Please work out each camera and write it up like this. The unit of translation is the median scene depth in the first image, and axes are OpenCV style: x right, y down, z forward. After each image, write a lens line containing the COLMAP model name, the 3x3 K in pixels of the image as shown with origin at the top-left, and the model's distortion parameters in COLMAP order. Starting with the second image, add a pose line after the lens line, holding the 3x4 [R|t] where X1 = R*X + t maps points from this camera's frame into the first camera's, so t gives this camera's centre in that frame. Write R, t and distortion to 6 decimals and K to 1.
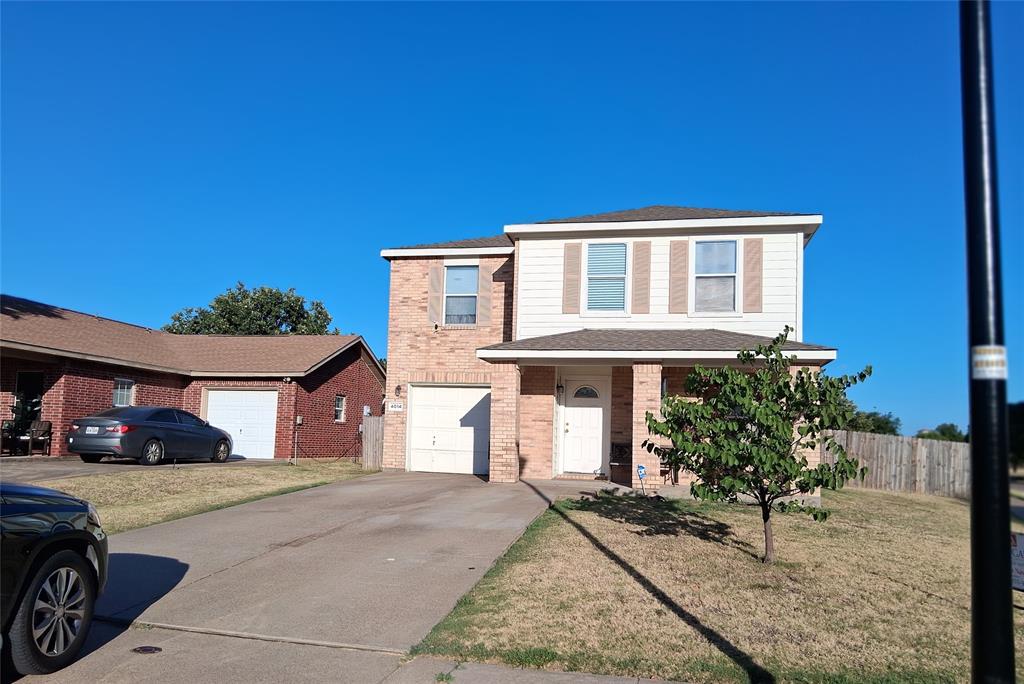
lens RADIAL K [[744.6, 0, 515.1], [0, 744.6, 374.4], [0, 0, 1]] dist [0.117616, -0.205388]
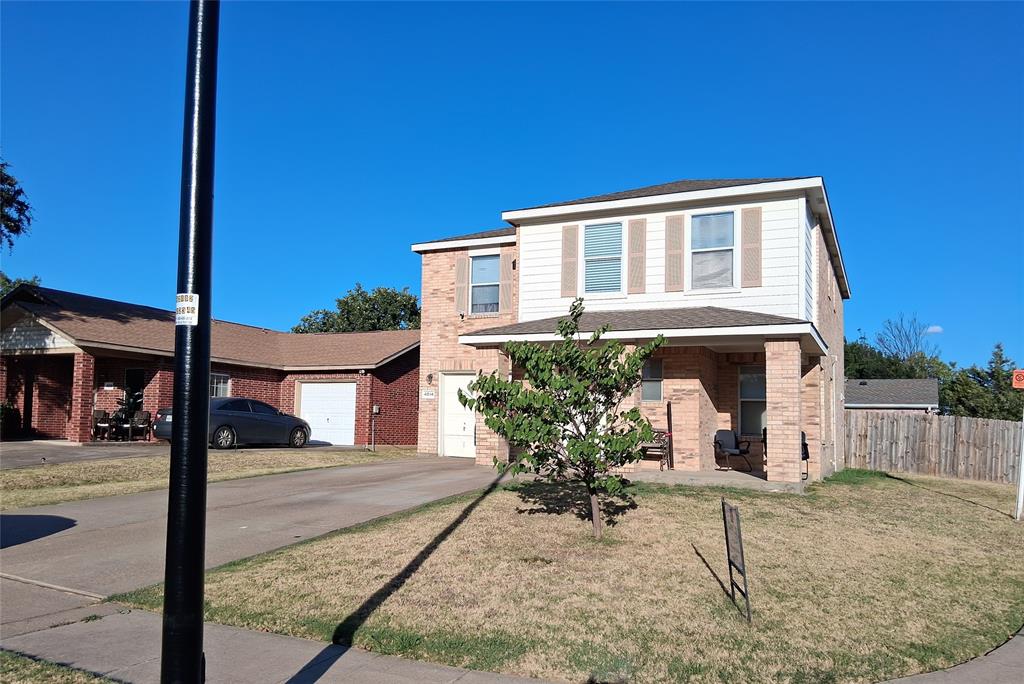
lens RADIAL K [[744.6, 0, 515.1], [0, 744.6, 374.4], [0, 0, 1]] dist [0.117616, -0.205388]
pose [[0.971182, -0.020512, -0.237453, 0.238581], [0.022564, 0.999728, 0.005926, 0.013680], [0.237267, -0.011113, 0.971381, 0.018243]]
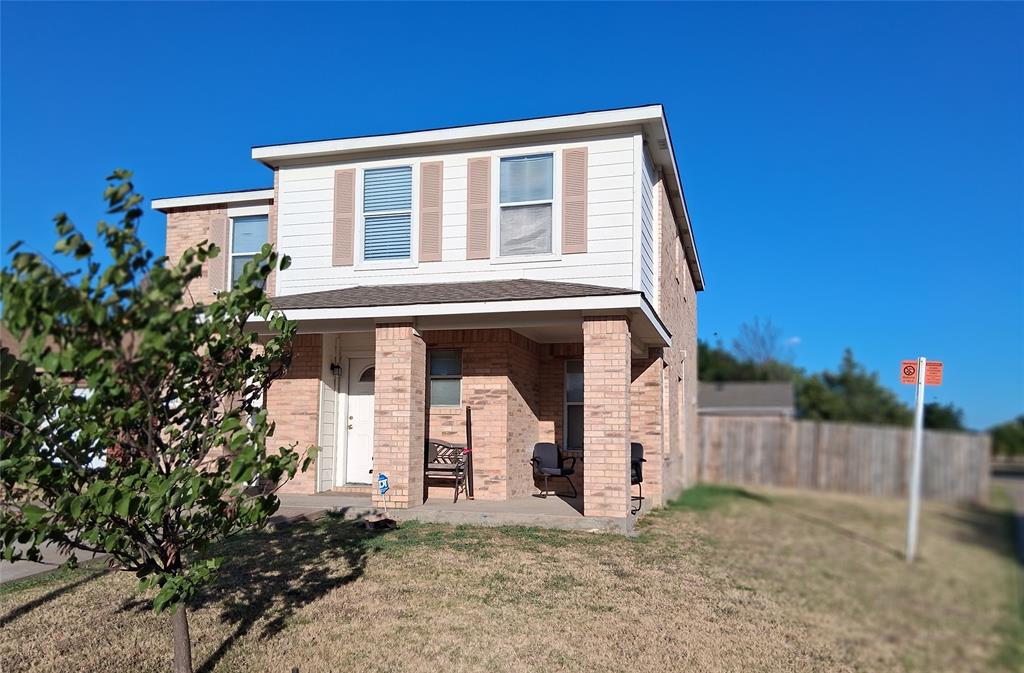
lens RADIAL K [[739.6, 0, 517.3], [0, 739.6, 389.5], [0, 0, 1]] dist [0.062506, -0.000866]
pose [[0.996649, -0.021971, -0.078786, 0.299232], [0.023427, 0.999570, 0.017611, 0.030122], [0.078365, -0.019398, 0.996736, 0.285818]]
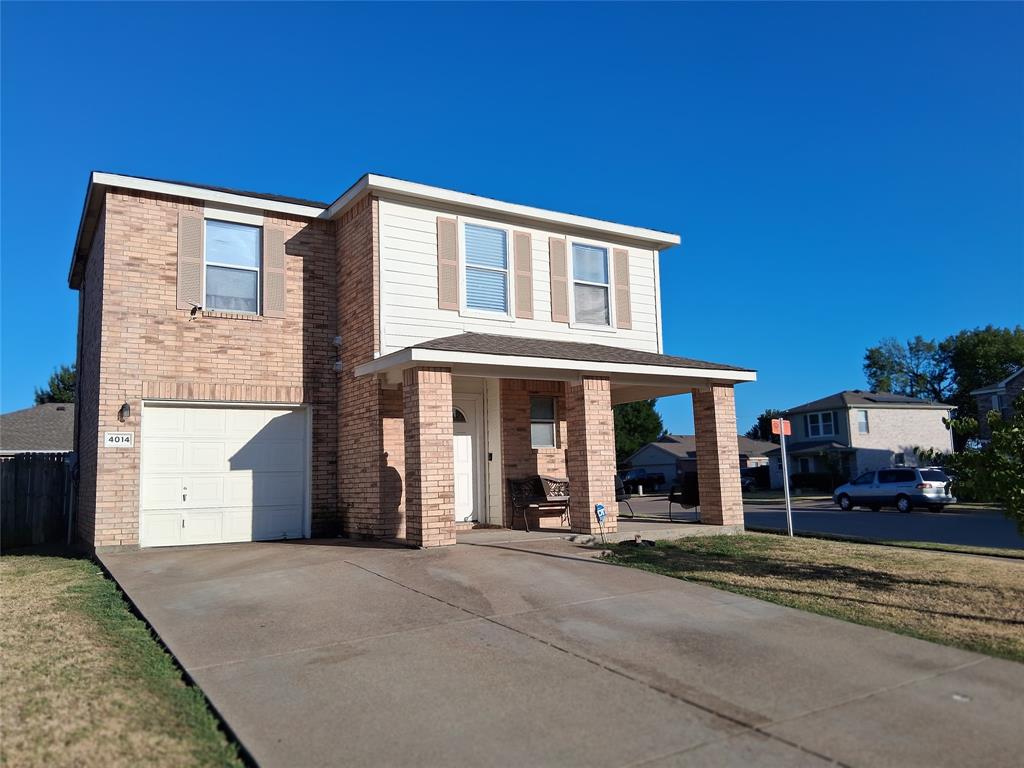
lens RADIAL K [[756.6, 0, 487.7], [0, 756.6, 382.2], [0, 0, 1]] dist [0.098485, -0.156002]
pose [[0.733002, 0.037181, 0.679209, -0.412576], [-0.013283, 0.999097, -0.040357, 0.021277], [-0.680096, 0.020560, 0.732834, 0.413564]]
